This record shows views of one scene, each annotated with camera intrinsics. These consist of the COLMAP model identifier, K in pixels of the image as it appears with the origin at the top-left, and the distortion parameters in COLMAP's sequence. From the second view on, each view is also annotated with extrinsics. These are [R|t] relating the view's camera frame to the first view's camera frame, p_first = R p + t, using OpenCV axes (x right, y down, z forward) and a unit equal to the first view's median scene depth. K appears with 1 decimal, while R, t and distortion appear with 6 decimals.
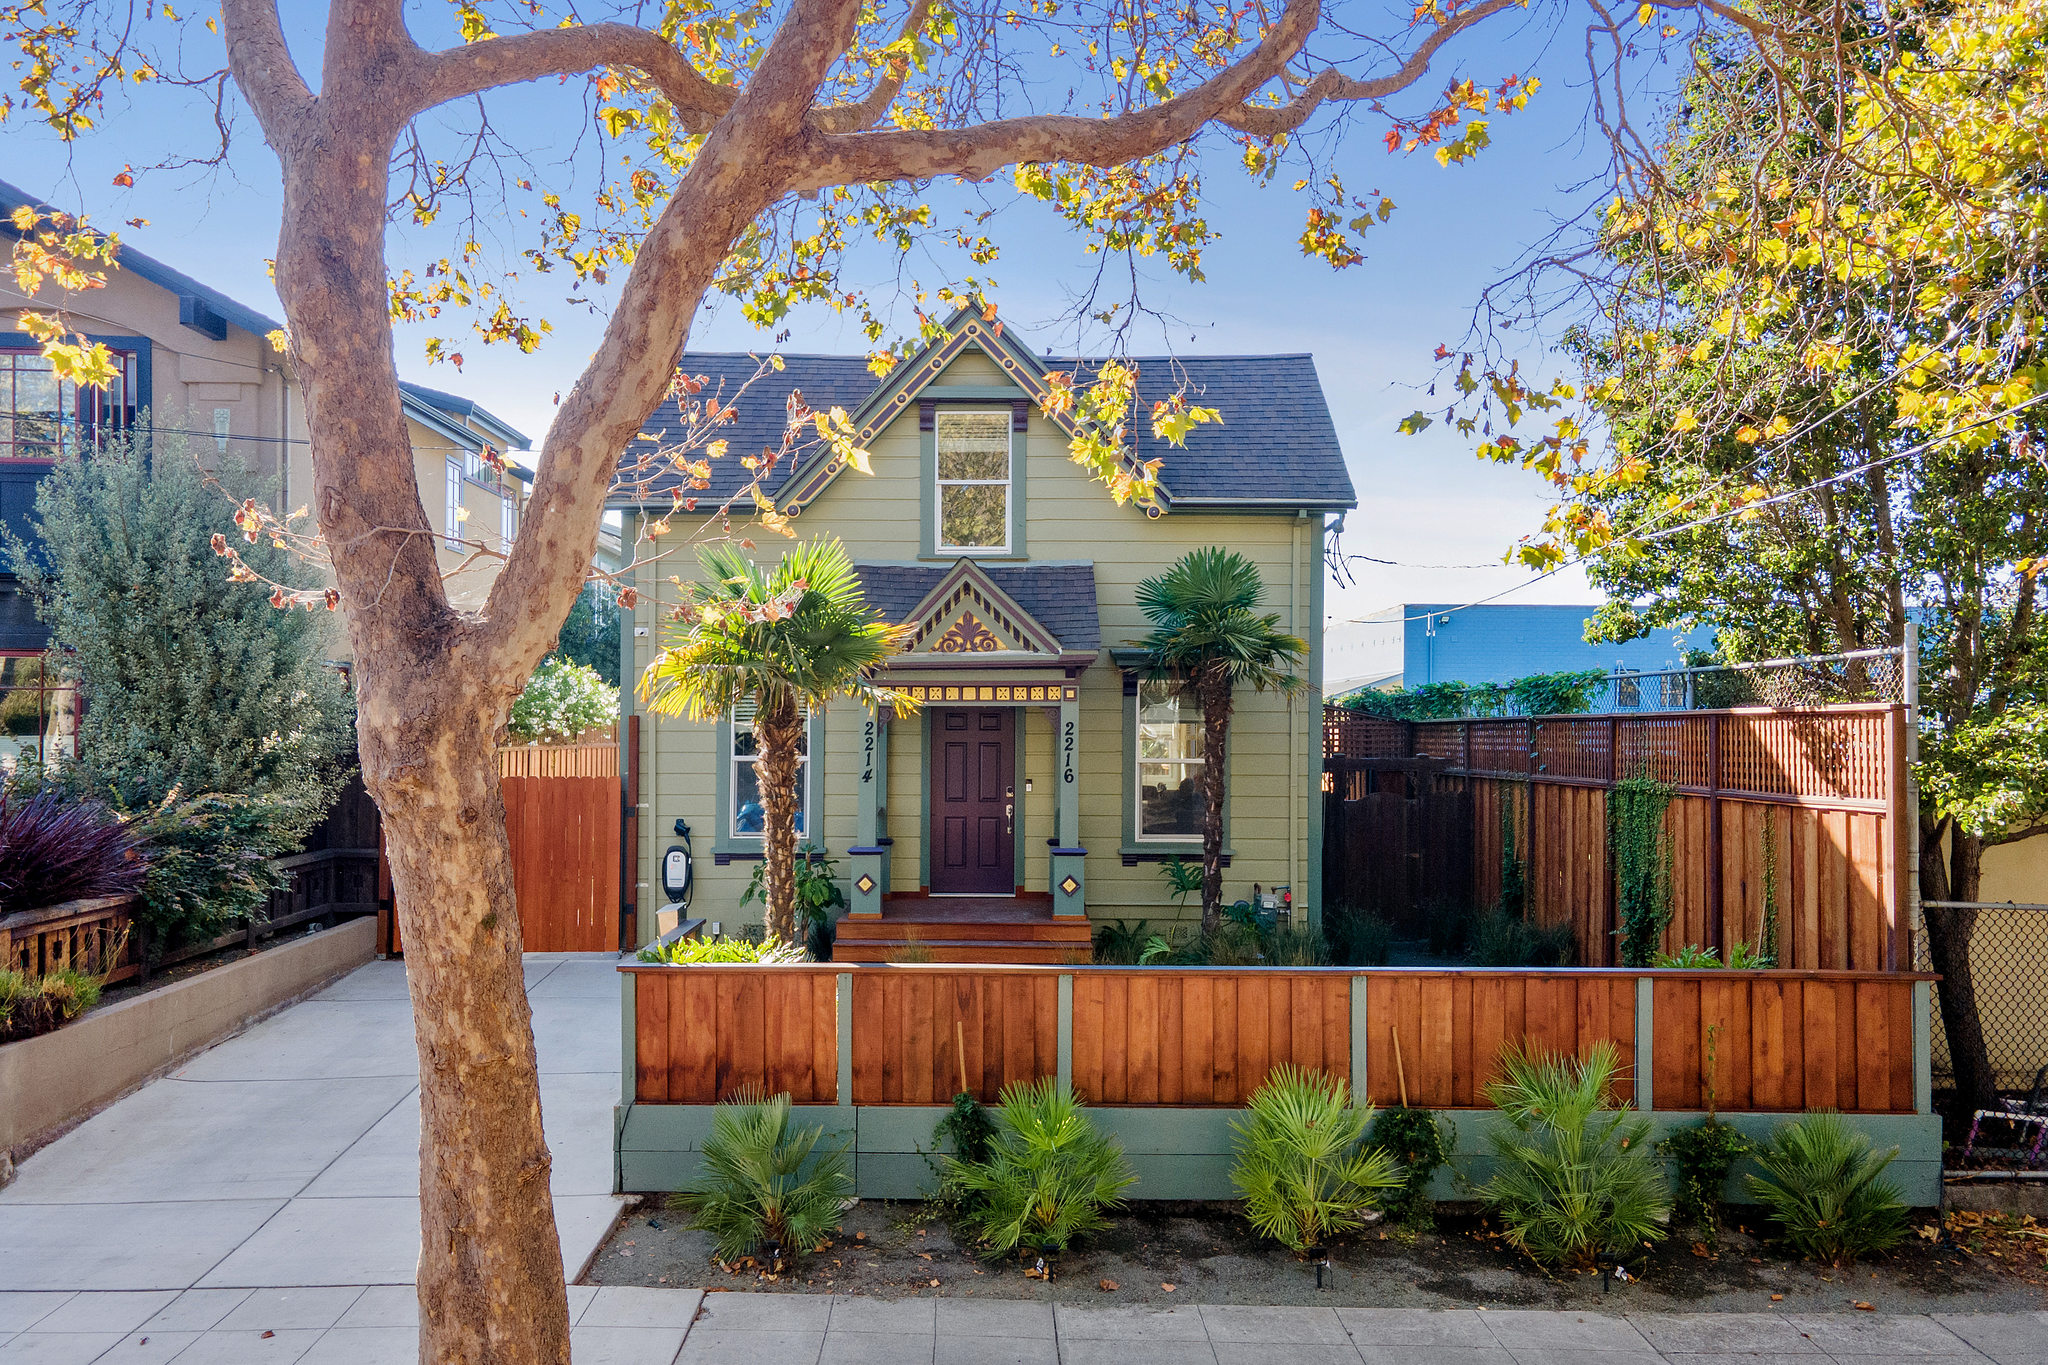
lens RADIAL K [[1515.5, 0, 1018.6], [0, 1515.5, 692.5], [0, 0, 1]] dist [0.003820, 0.001308]
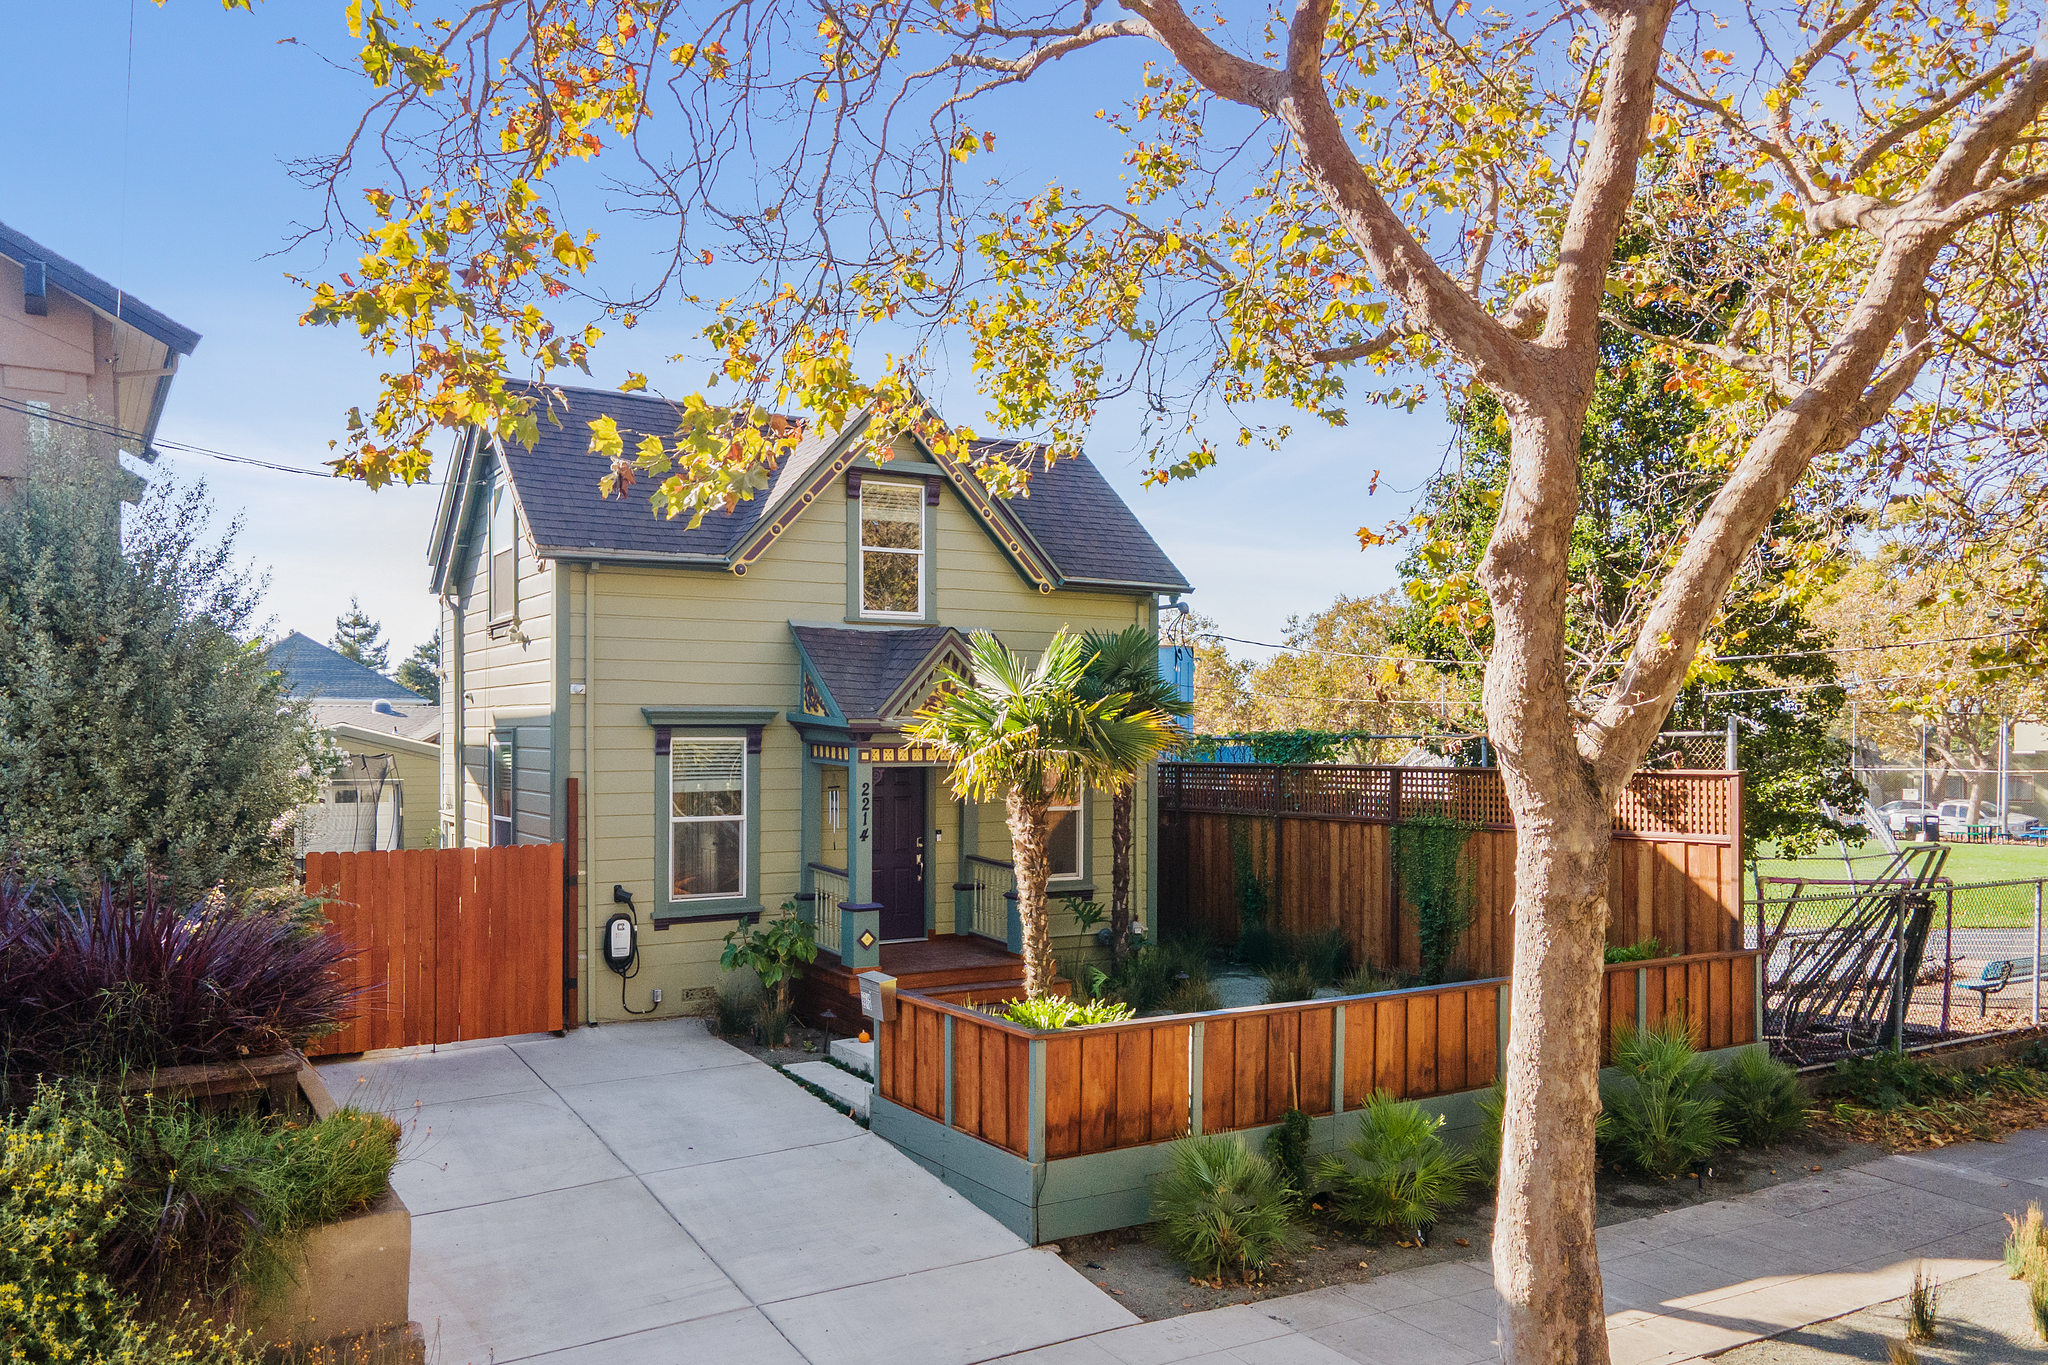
lens RADIAL K [[1497.0, 0, 1023.8], [0, 1497.0, 726.7], [0, 0, 1]] dist [0.008084, -0.000498]
pose [[0.860151, -0.000539, 0.510039, -0.697148], [-0.007641, 0.999874, 0.013943, -0.045675], [-0.509982, -0.015891, 0.860038, 0.081509]]
